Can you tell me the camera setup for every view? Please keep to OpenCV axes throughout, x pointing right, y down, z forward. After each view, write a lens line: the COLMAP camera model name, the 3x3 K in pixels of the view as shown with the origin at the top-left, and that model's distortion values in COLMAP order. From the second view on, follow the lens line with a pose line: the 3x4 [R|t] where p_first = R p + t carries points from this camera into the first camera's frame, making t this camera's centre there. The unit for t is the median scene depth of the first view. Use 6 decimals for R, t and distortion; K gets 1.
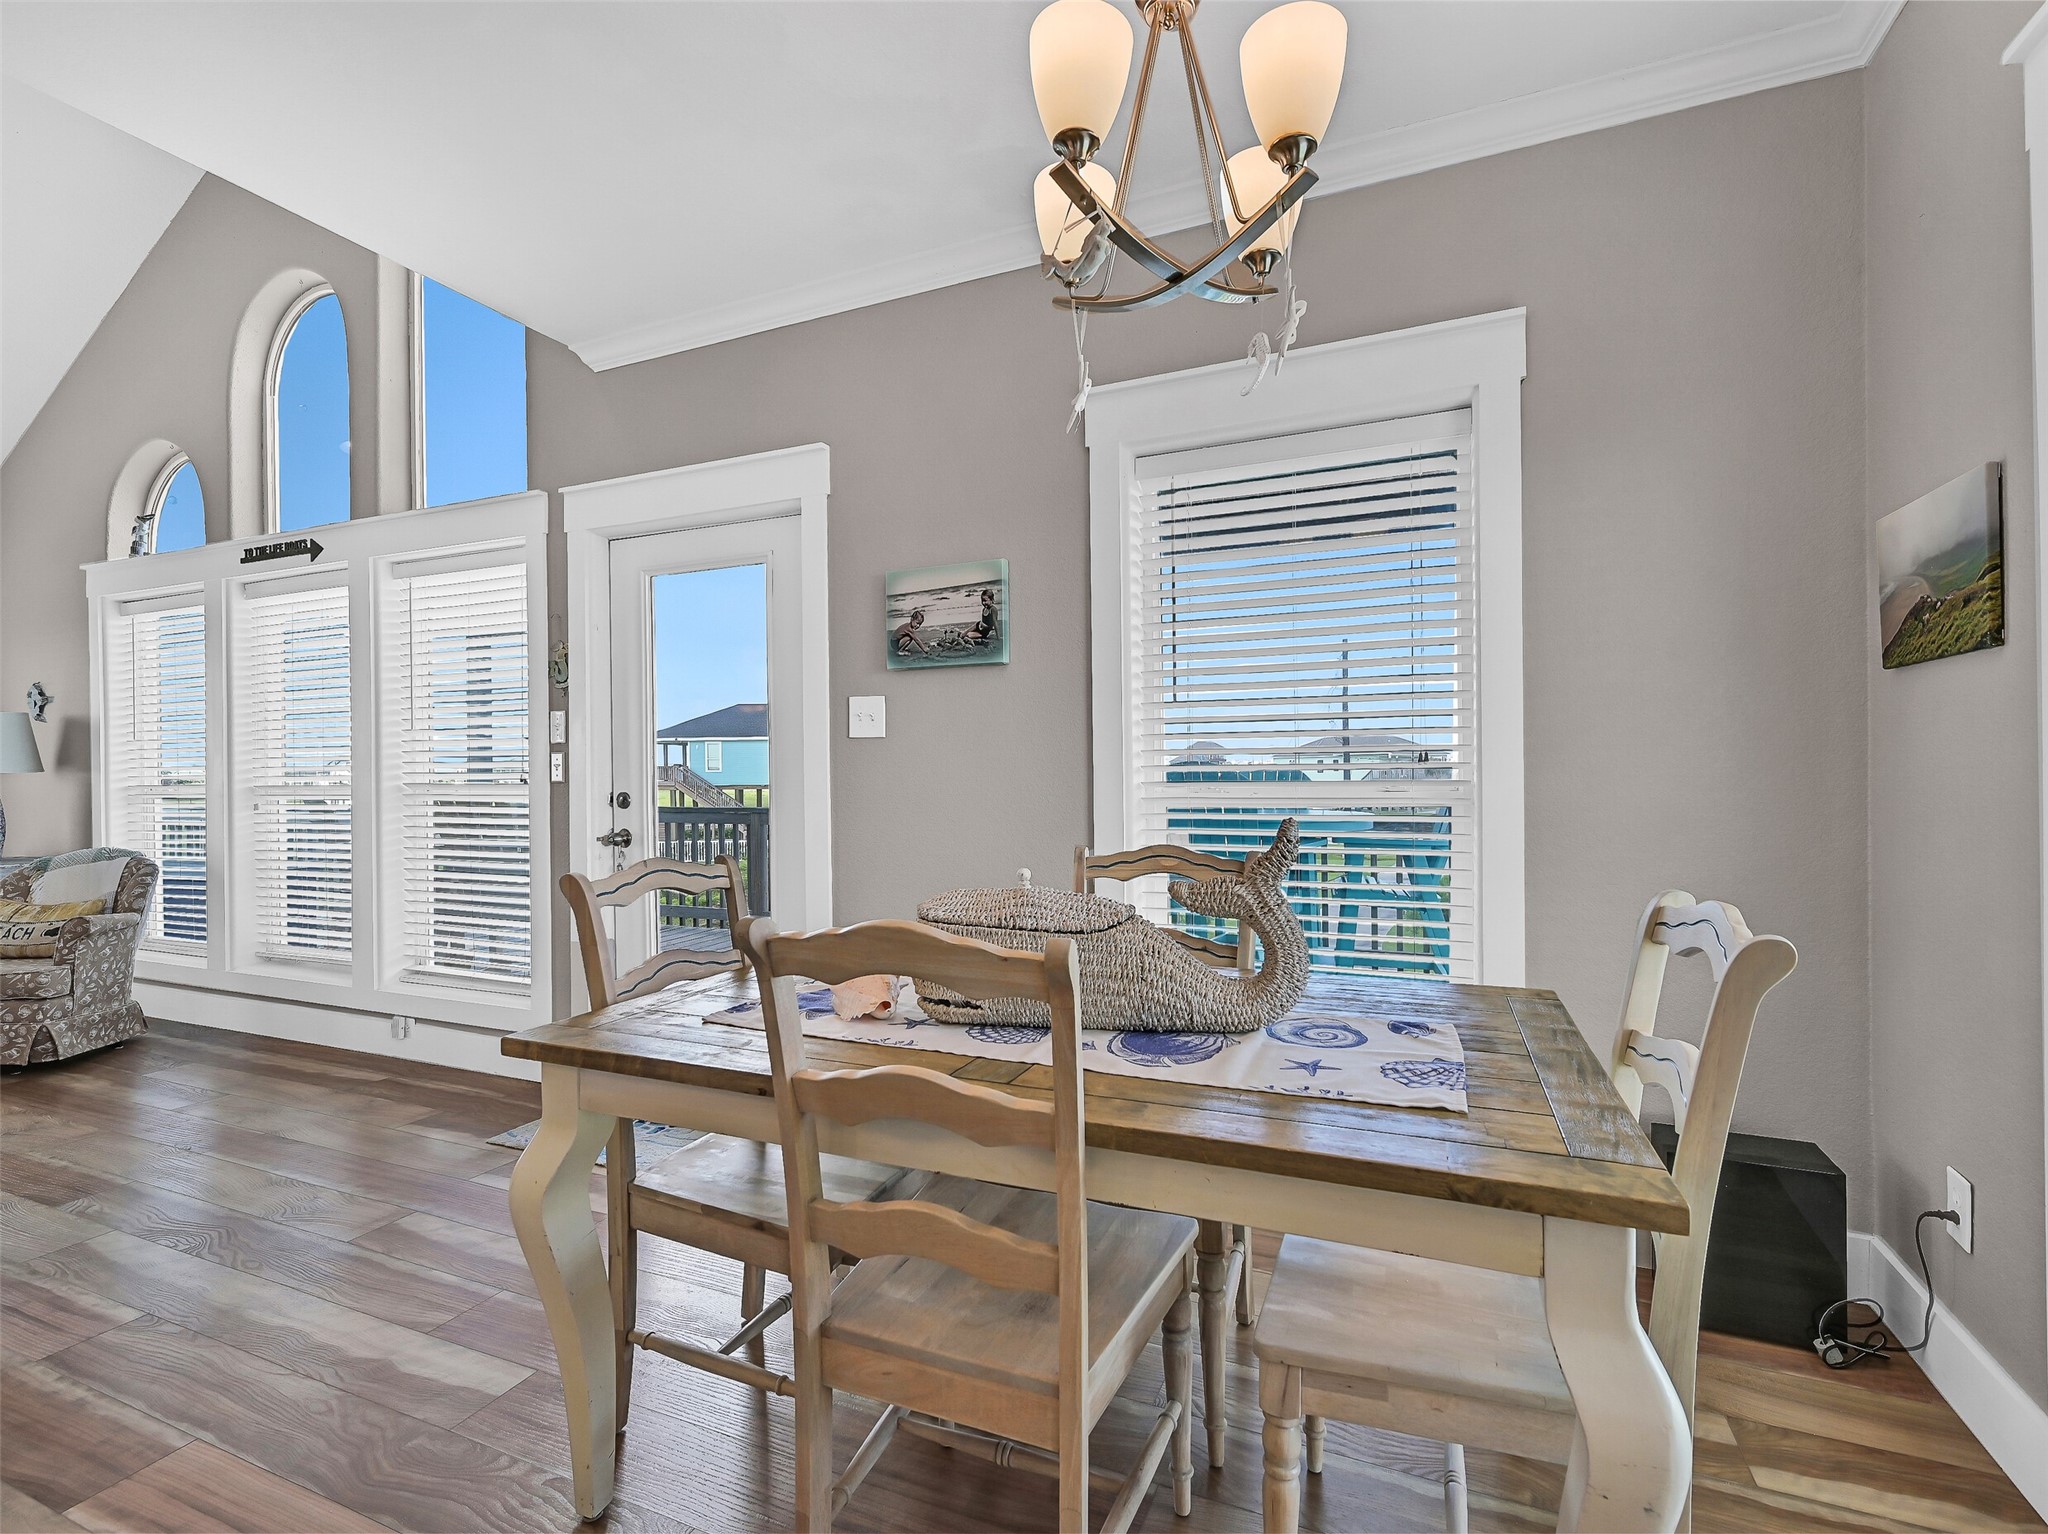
lens RADIAL K [[954.2, 0, 1031.3], [0, 954.2, 769.9], [0, 0, 1]] dist [0.001153, 0.000226]
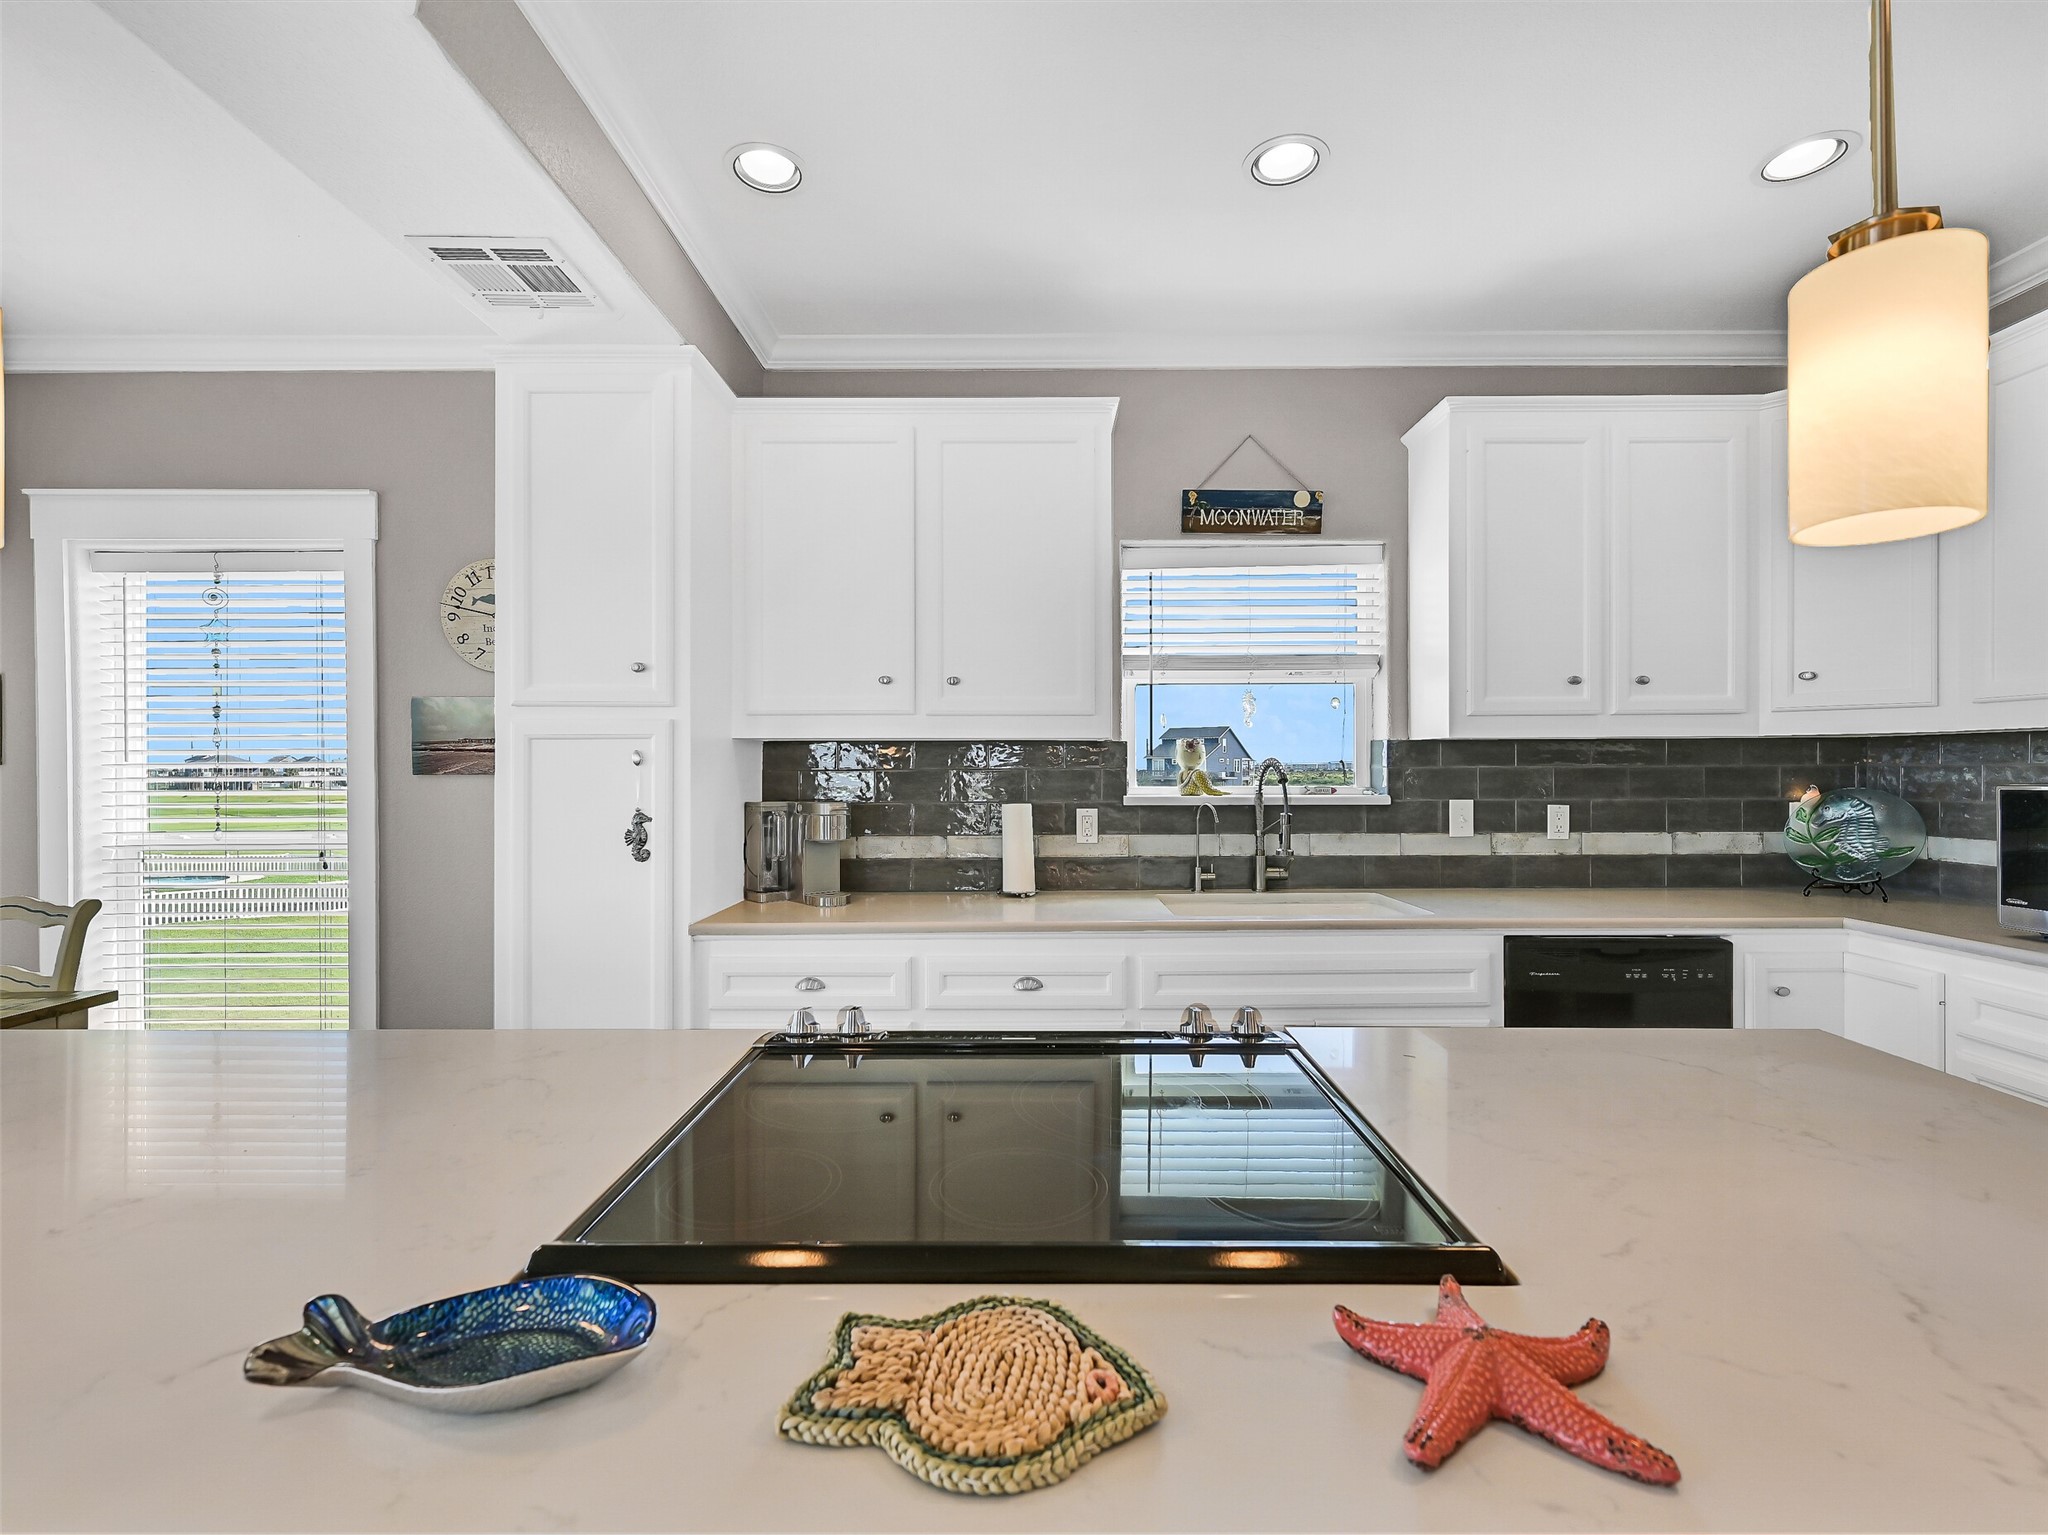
lens RADIAL K [[908.9, 0, 1031.1], [0, 908.9, 769.8], [0, 0, 1]] dist [0.000336, -0.000007]
pose [[-0.393351, 0.014118, 0.919280, -0.867564], [0.011141, 0.999882, -0.010589, -0.040399], [-0.919321, 0.006076, -0.393462, -0.131082]]
